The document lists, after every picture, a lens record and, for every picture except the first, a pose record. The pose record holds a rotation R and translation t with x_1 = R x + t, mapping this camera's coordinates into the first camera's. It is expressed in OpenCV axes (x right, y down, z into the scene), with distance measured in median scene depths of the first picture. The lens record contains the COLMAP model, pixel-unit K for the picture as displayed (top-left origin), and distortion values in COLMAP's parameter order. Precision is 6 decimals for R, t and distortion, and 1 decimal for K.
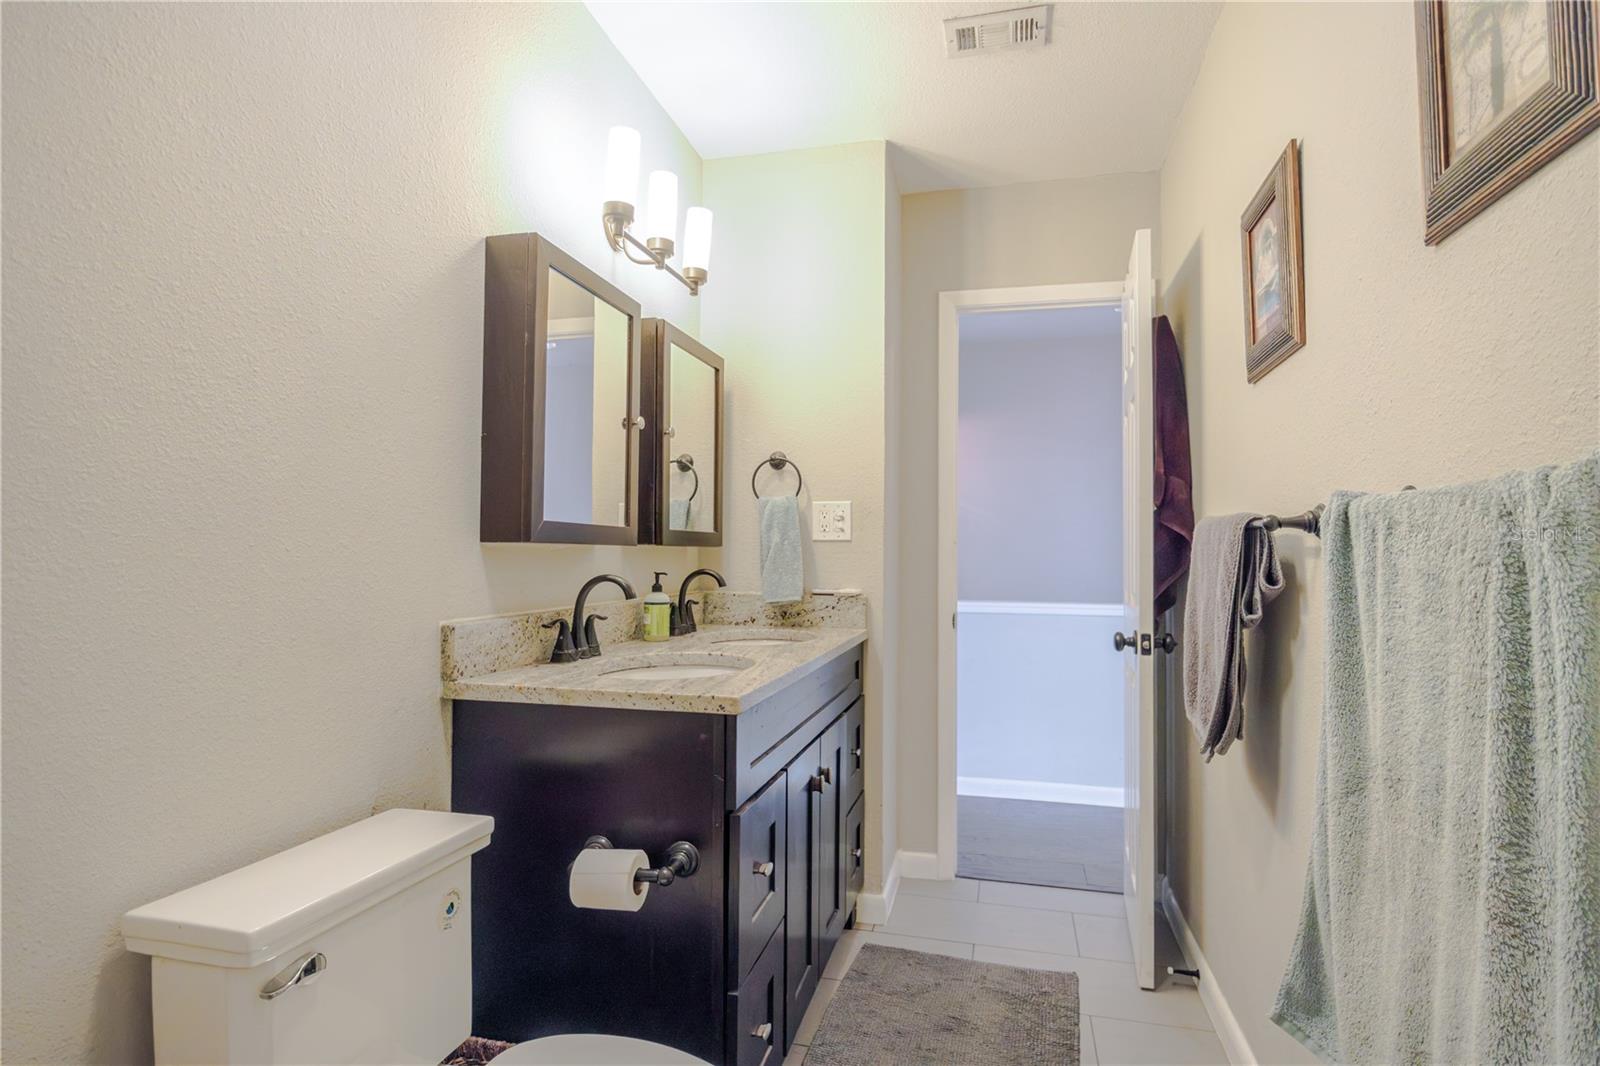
lens RADIAL K [[802.1, 0, 802.9], [0, 802.1, 533.6], [0, 0, 1]] dist [-0.009068, -0.000098]
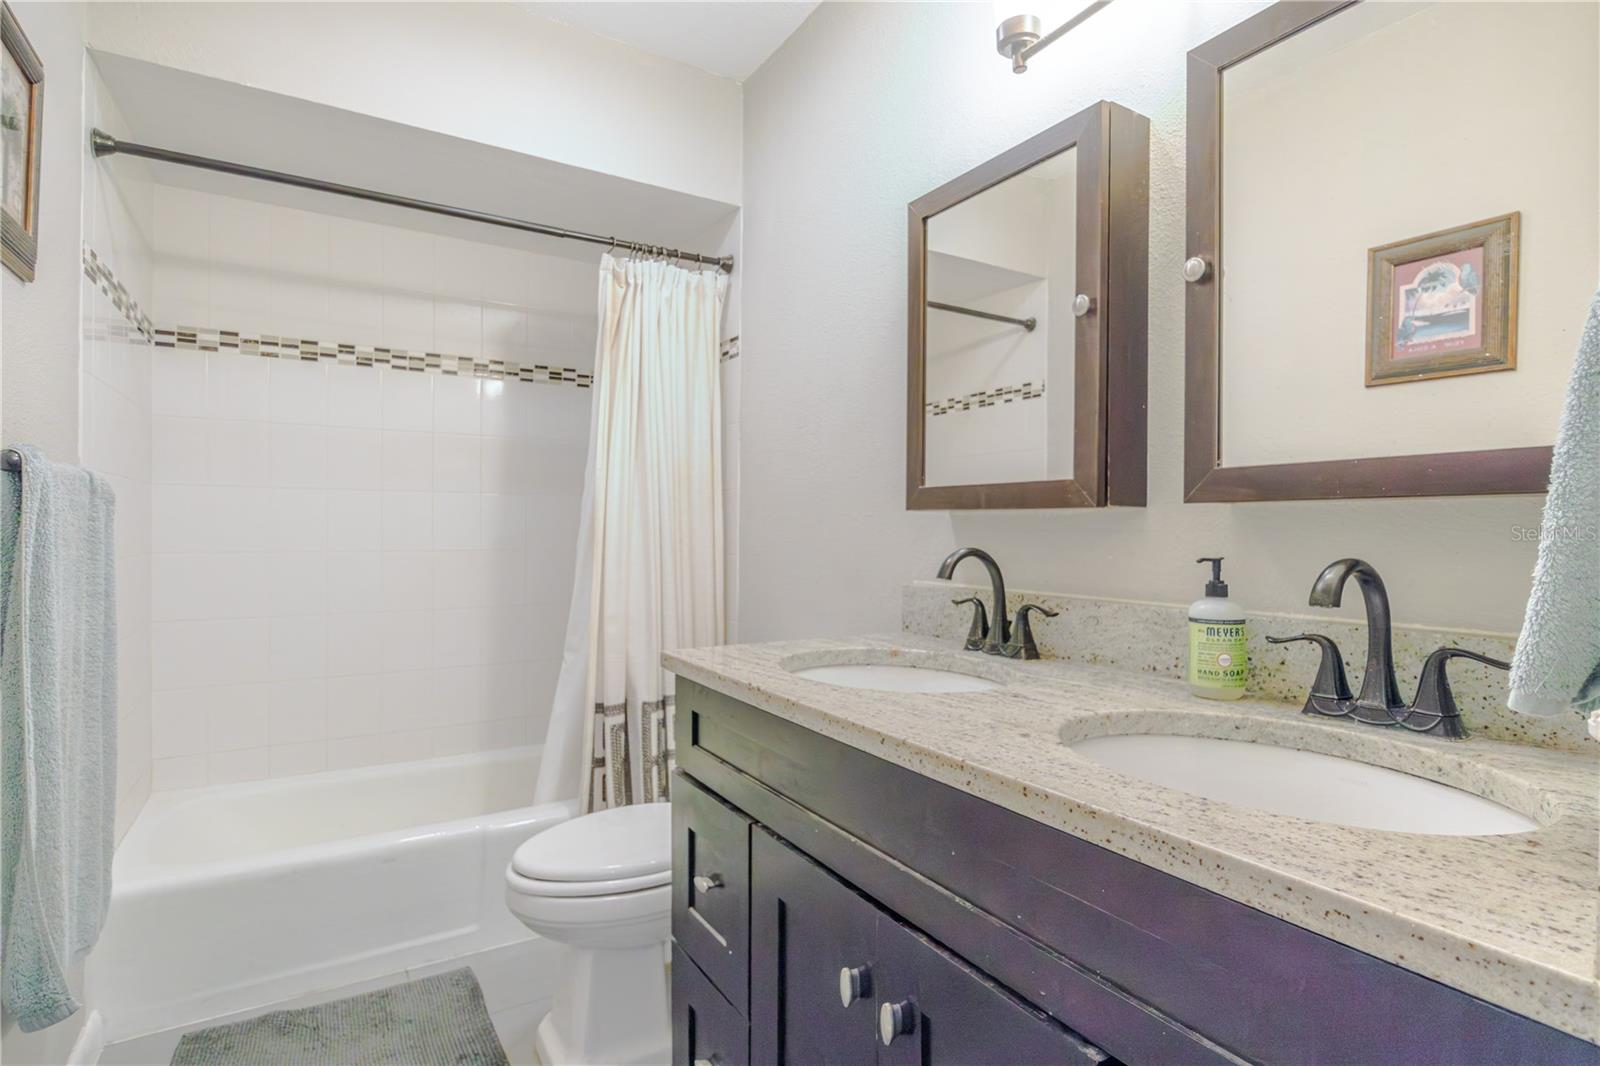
lens RADIAL K [[802.1, 0, 801.4], [0, 802.1, 528.3], [0, 0, 1]] dist [-0.009068, -0.000098]
pose [[-0.687568, -0.009864, -0.726053, 0.396483], [0.008508, 0.999730, -0.021639, 0.042606], [0.726070, -0.021055, -0.687298, 1.282115]]
